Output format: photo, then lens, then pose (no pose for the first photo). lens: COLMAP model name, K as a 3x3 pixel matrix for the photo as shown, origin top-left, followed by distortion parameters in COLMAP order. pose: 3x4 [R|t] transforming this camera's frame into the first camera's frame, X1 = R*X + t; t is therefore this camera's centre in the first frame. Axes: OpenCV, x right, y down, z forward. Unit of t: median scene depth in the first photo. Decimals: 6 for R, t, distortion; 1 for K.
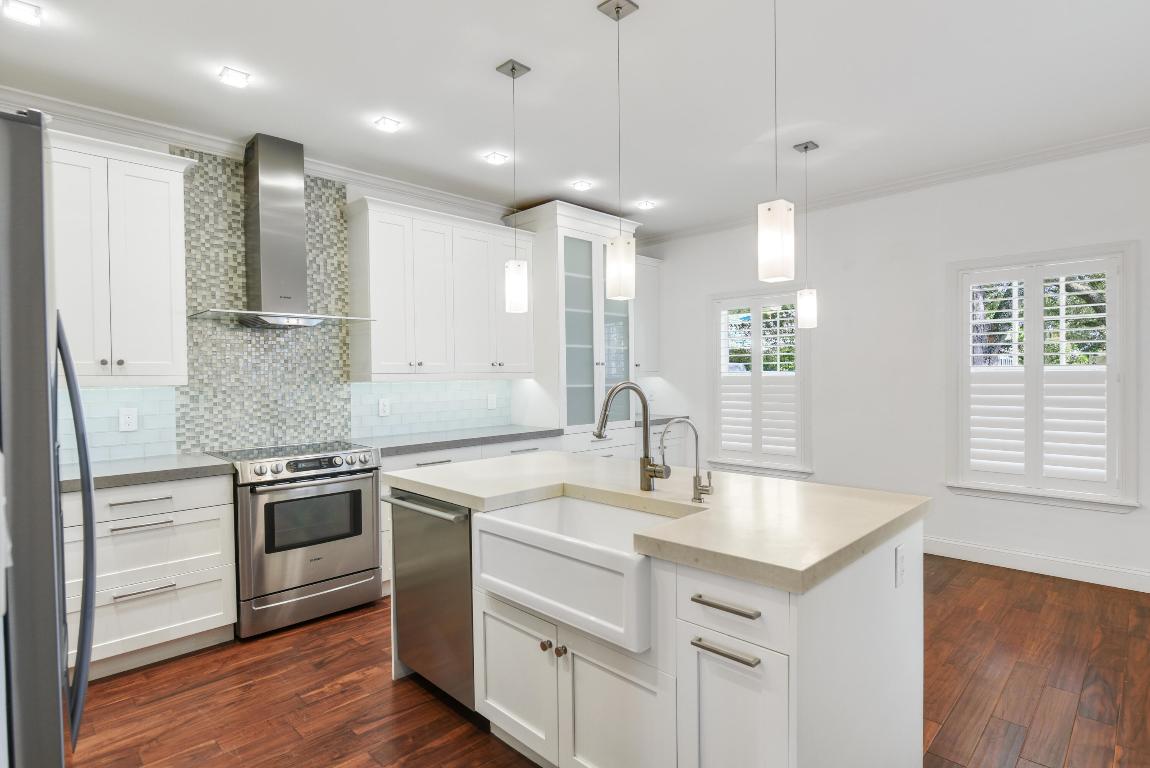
lens RADIAL K [[591.0, 0, 575.0], [0, 591.0, 384.0], [0, 0, 1]] dist [0.000785, 0.000186]
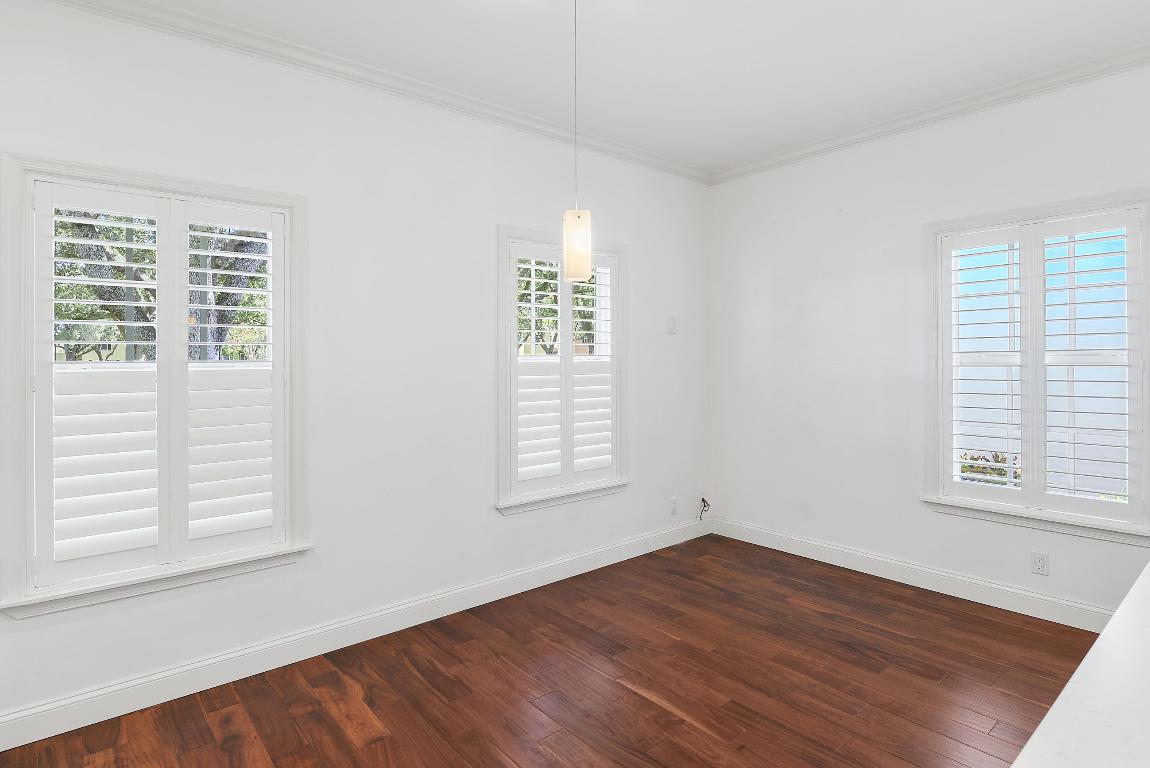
lens RADIAL K [[591.0, 0, 575.0], [0, 591.0, 384.0], [0, 0, 1]] dist [0.000785, 0.000186]
pose [[0.086772, -0.038277, 0.995493, -0.146682], [0.022619, 0.999080, 0.036444, -0.019727], [-0.995971, 0.019355, 0.087558, 0.956444]]
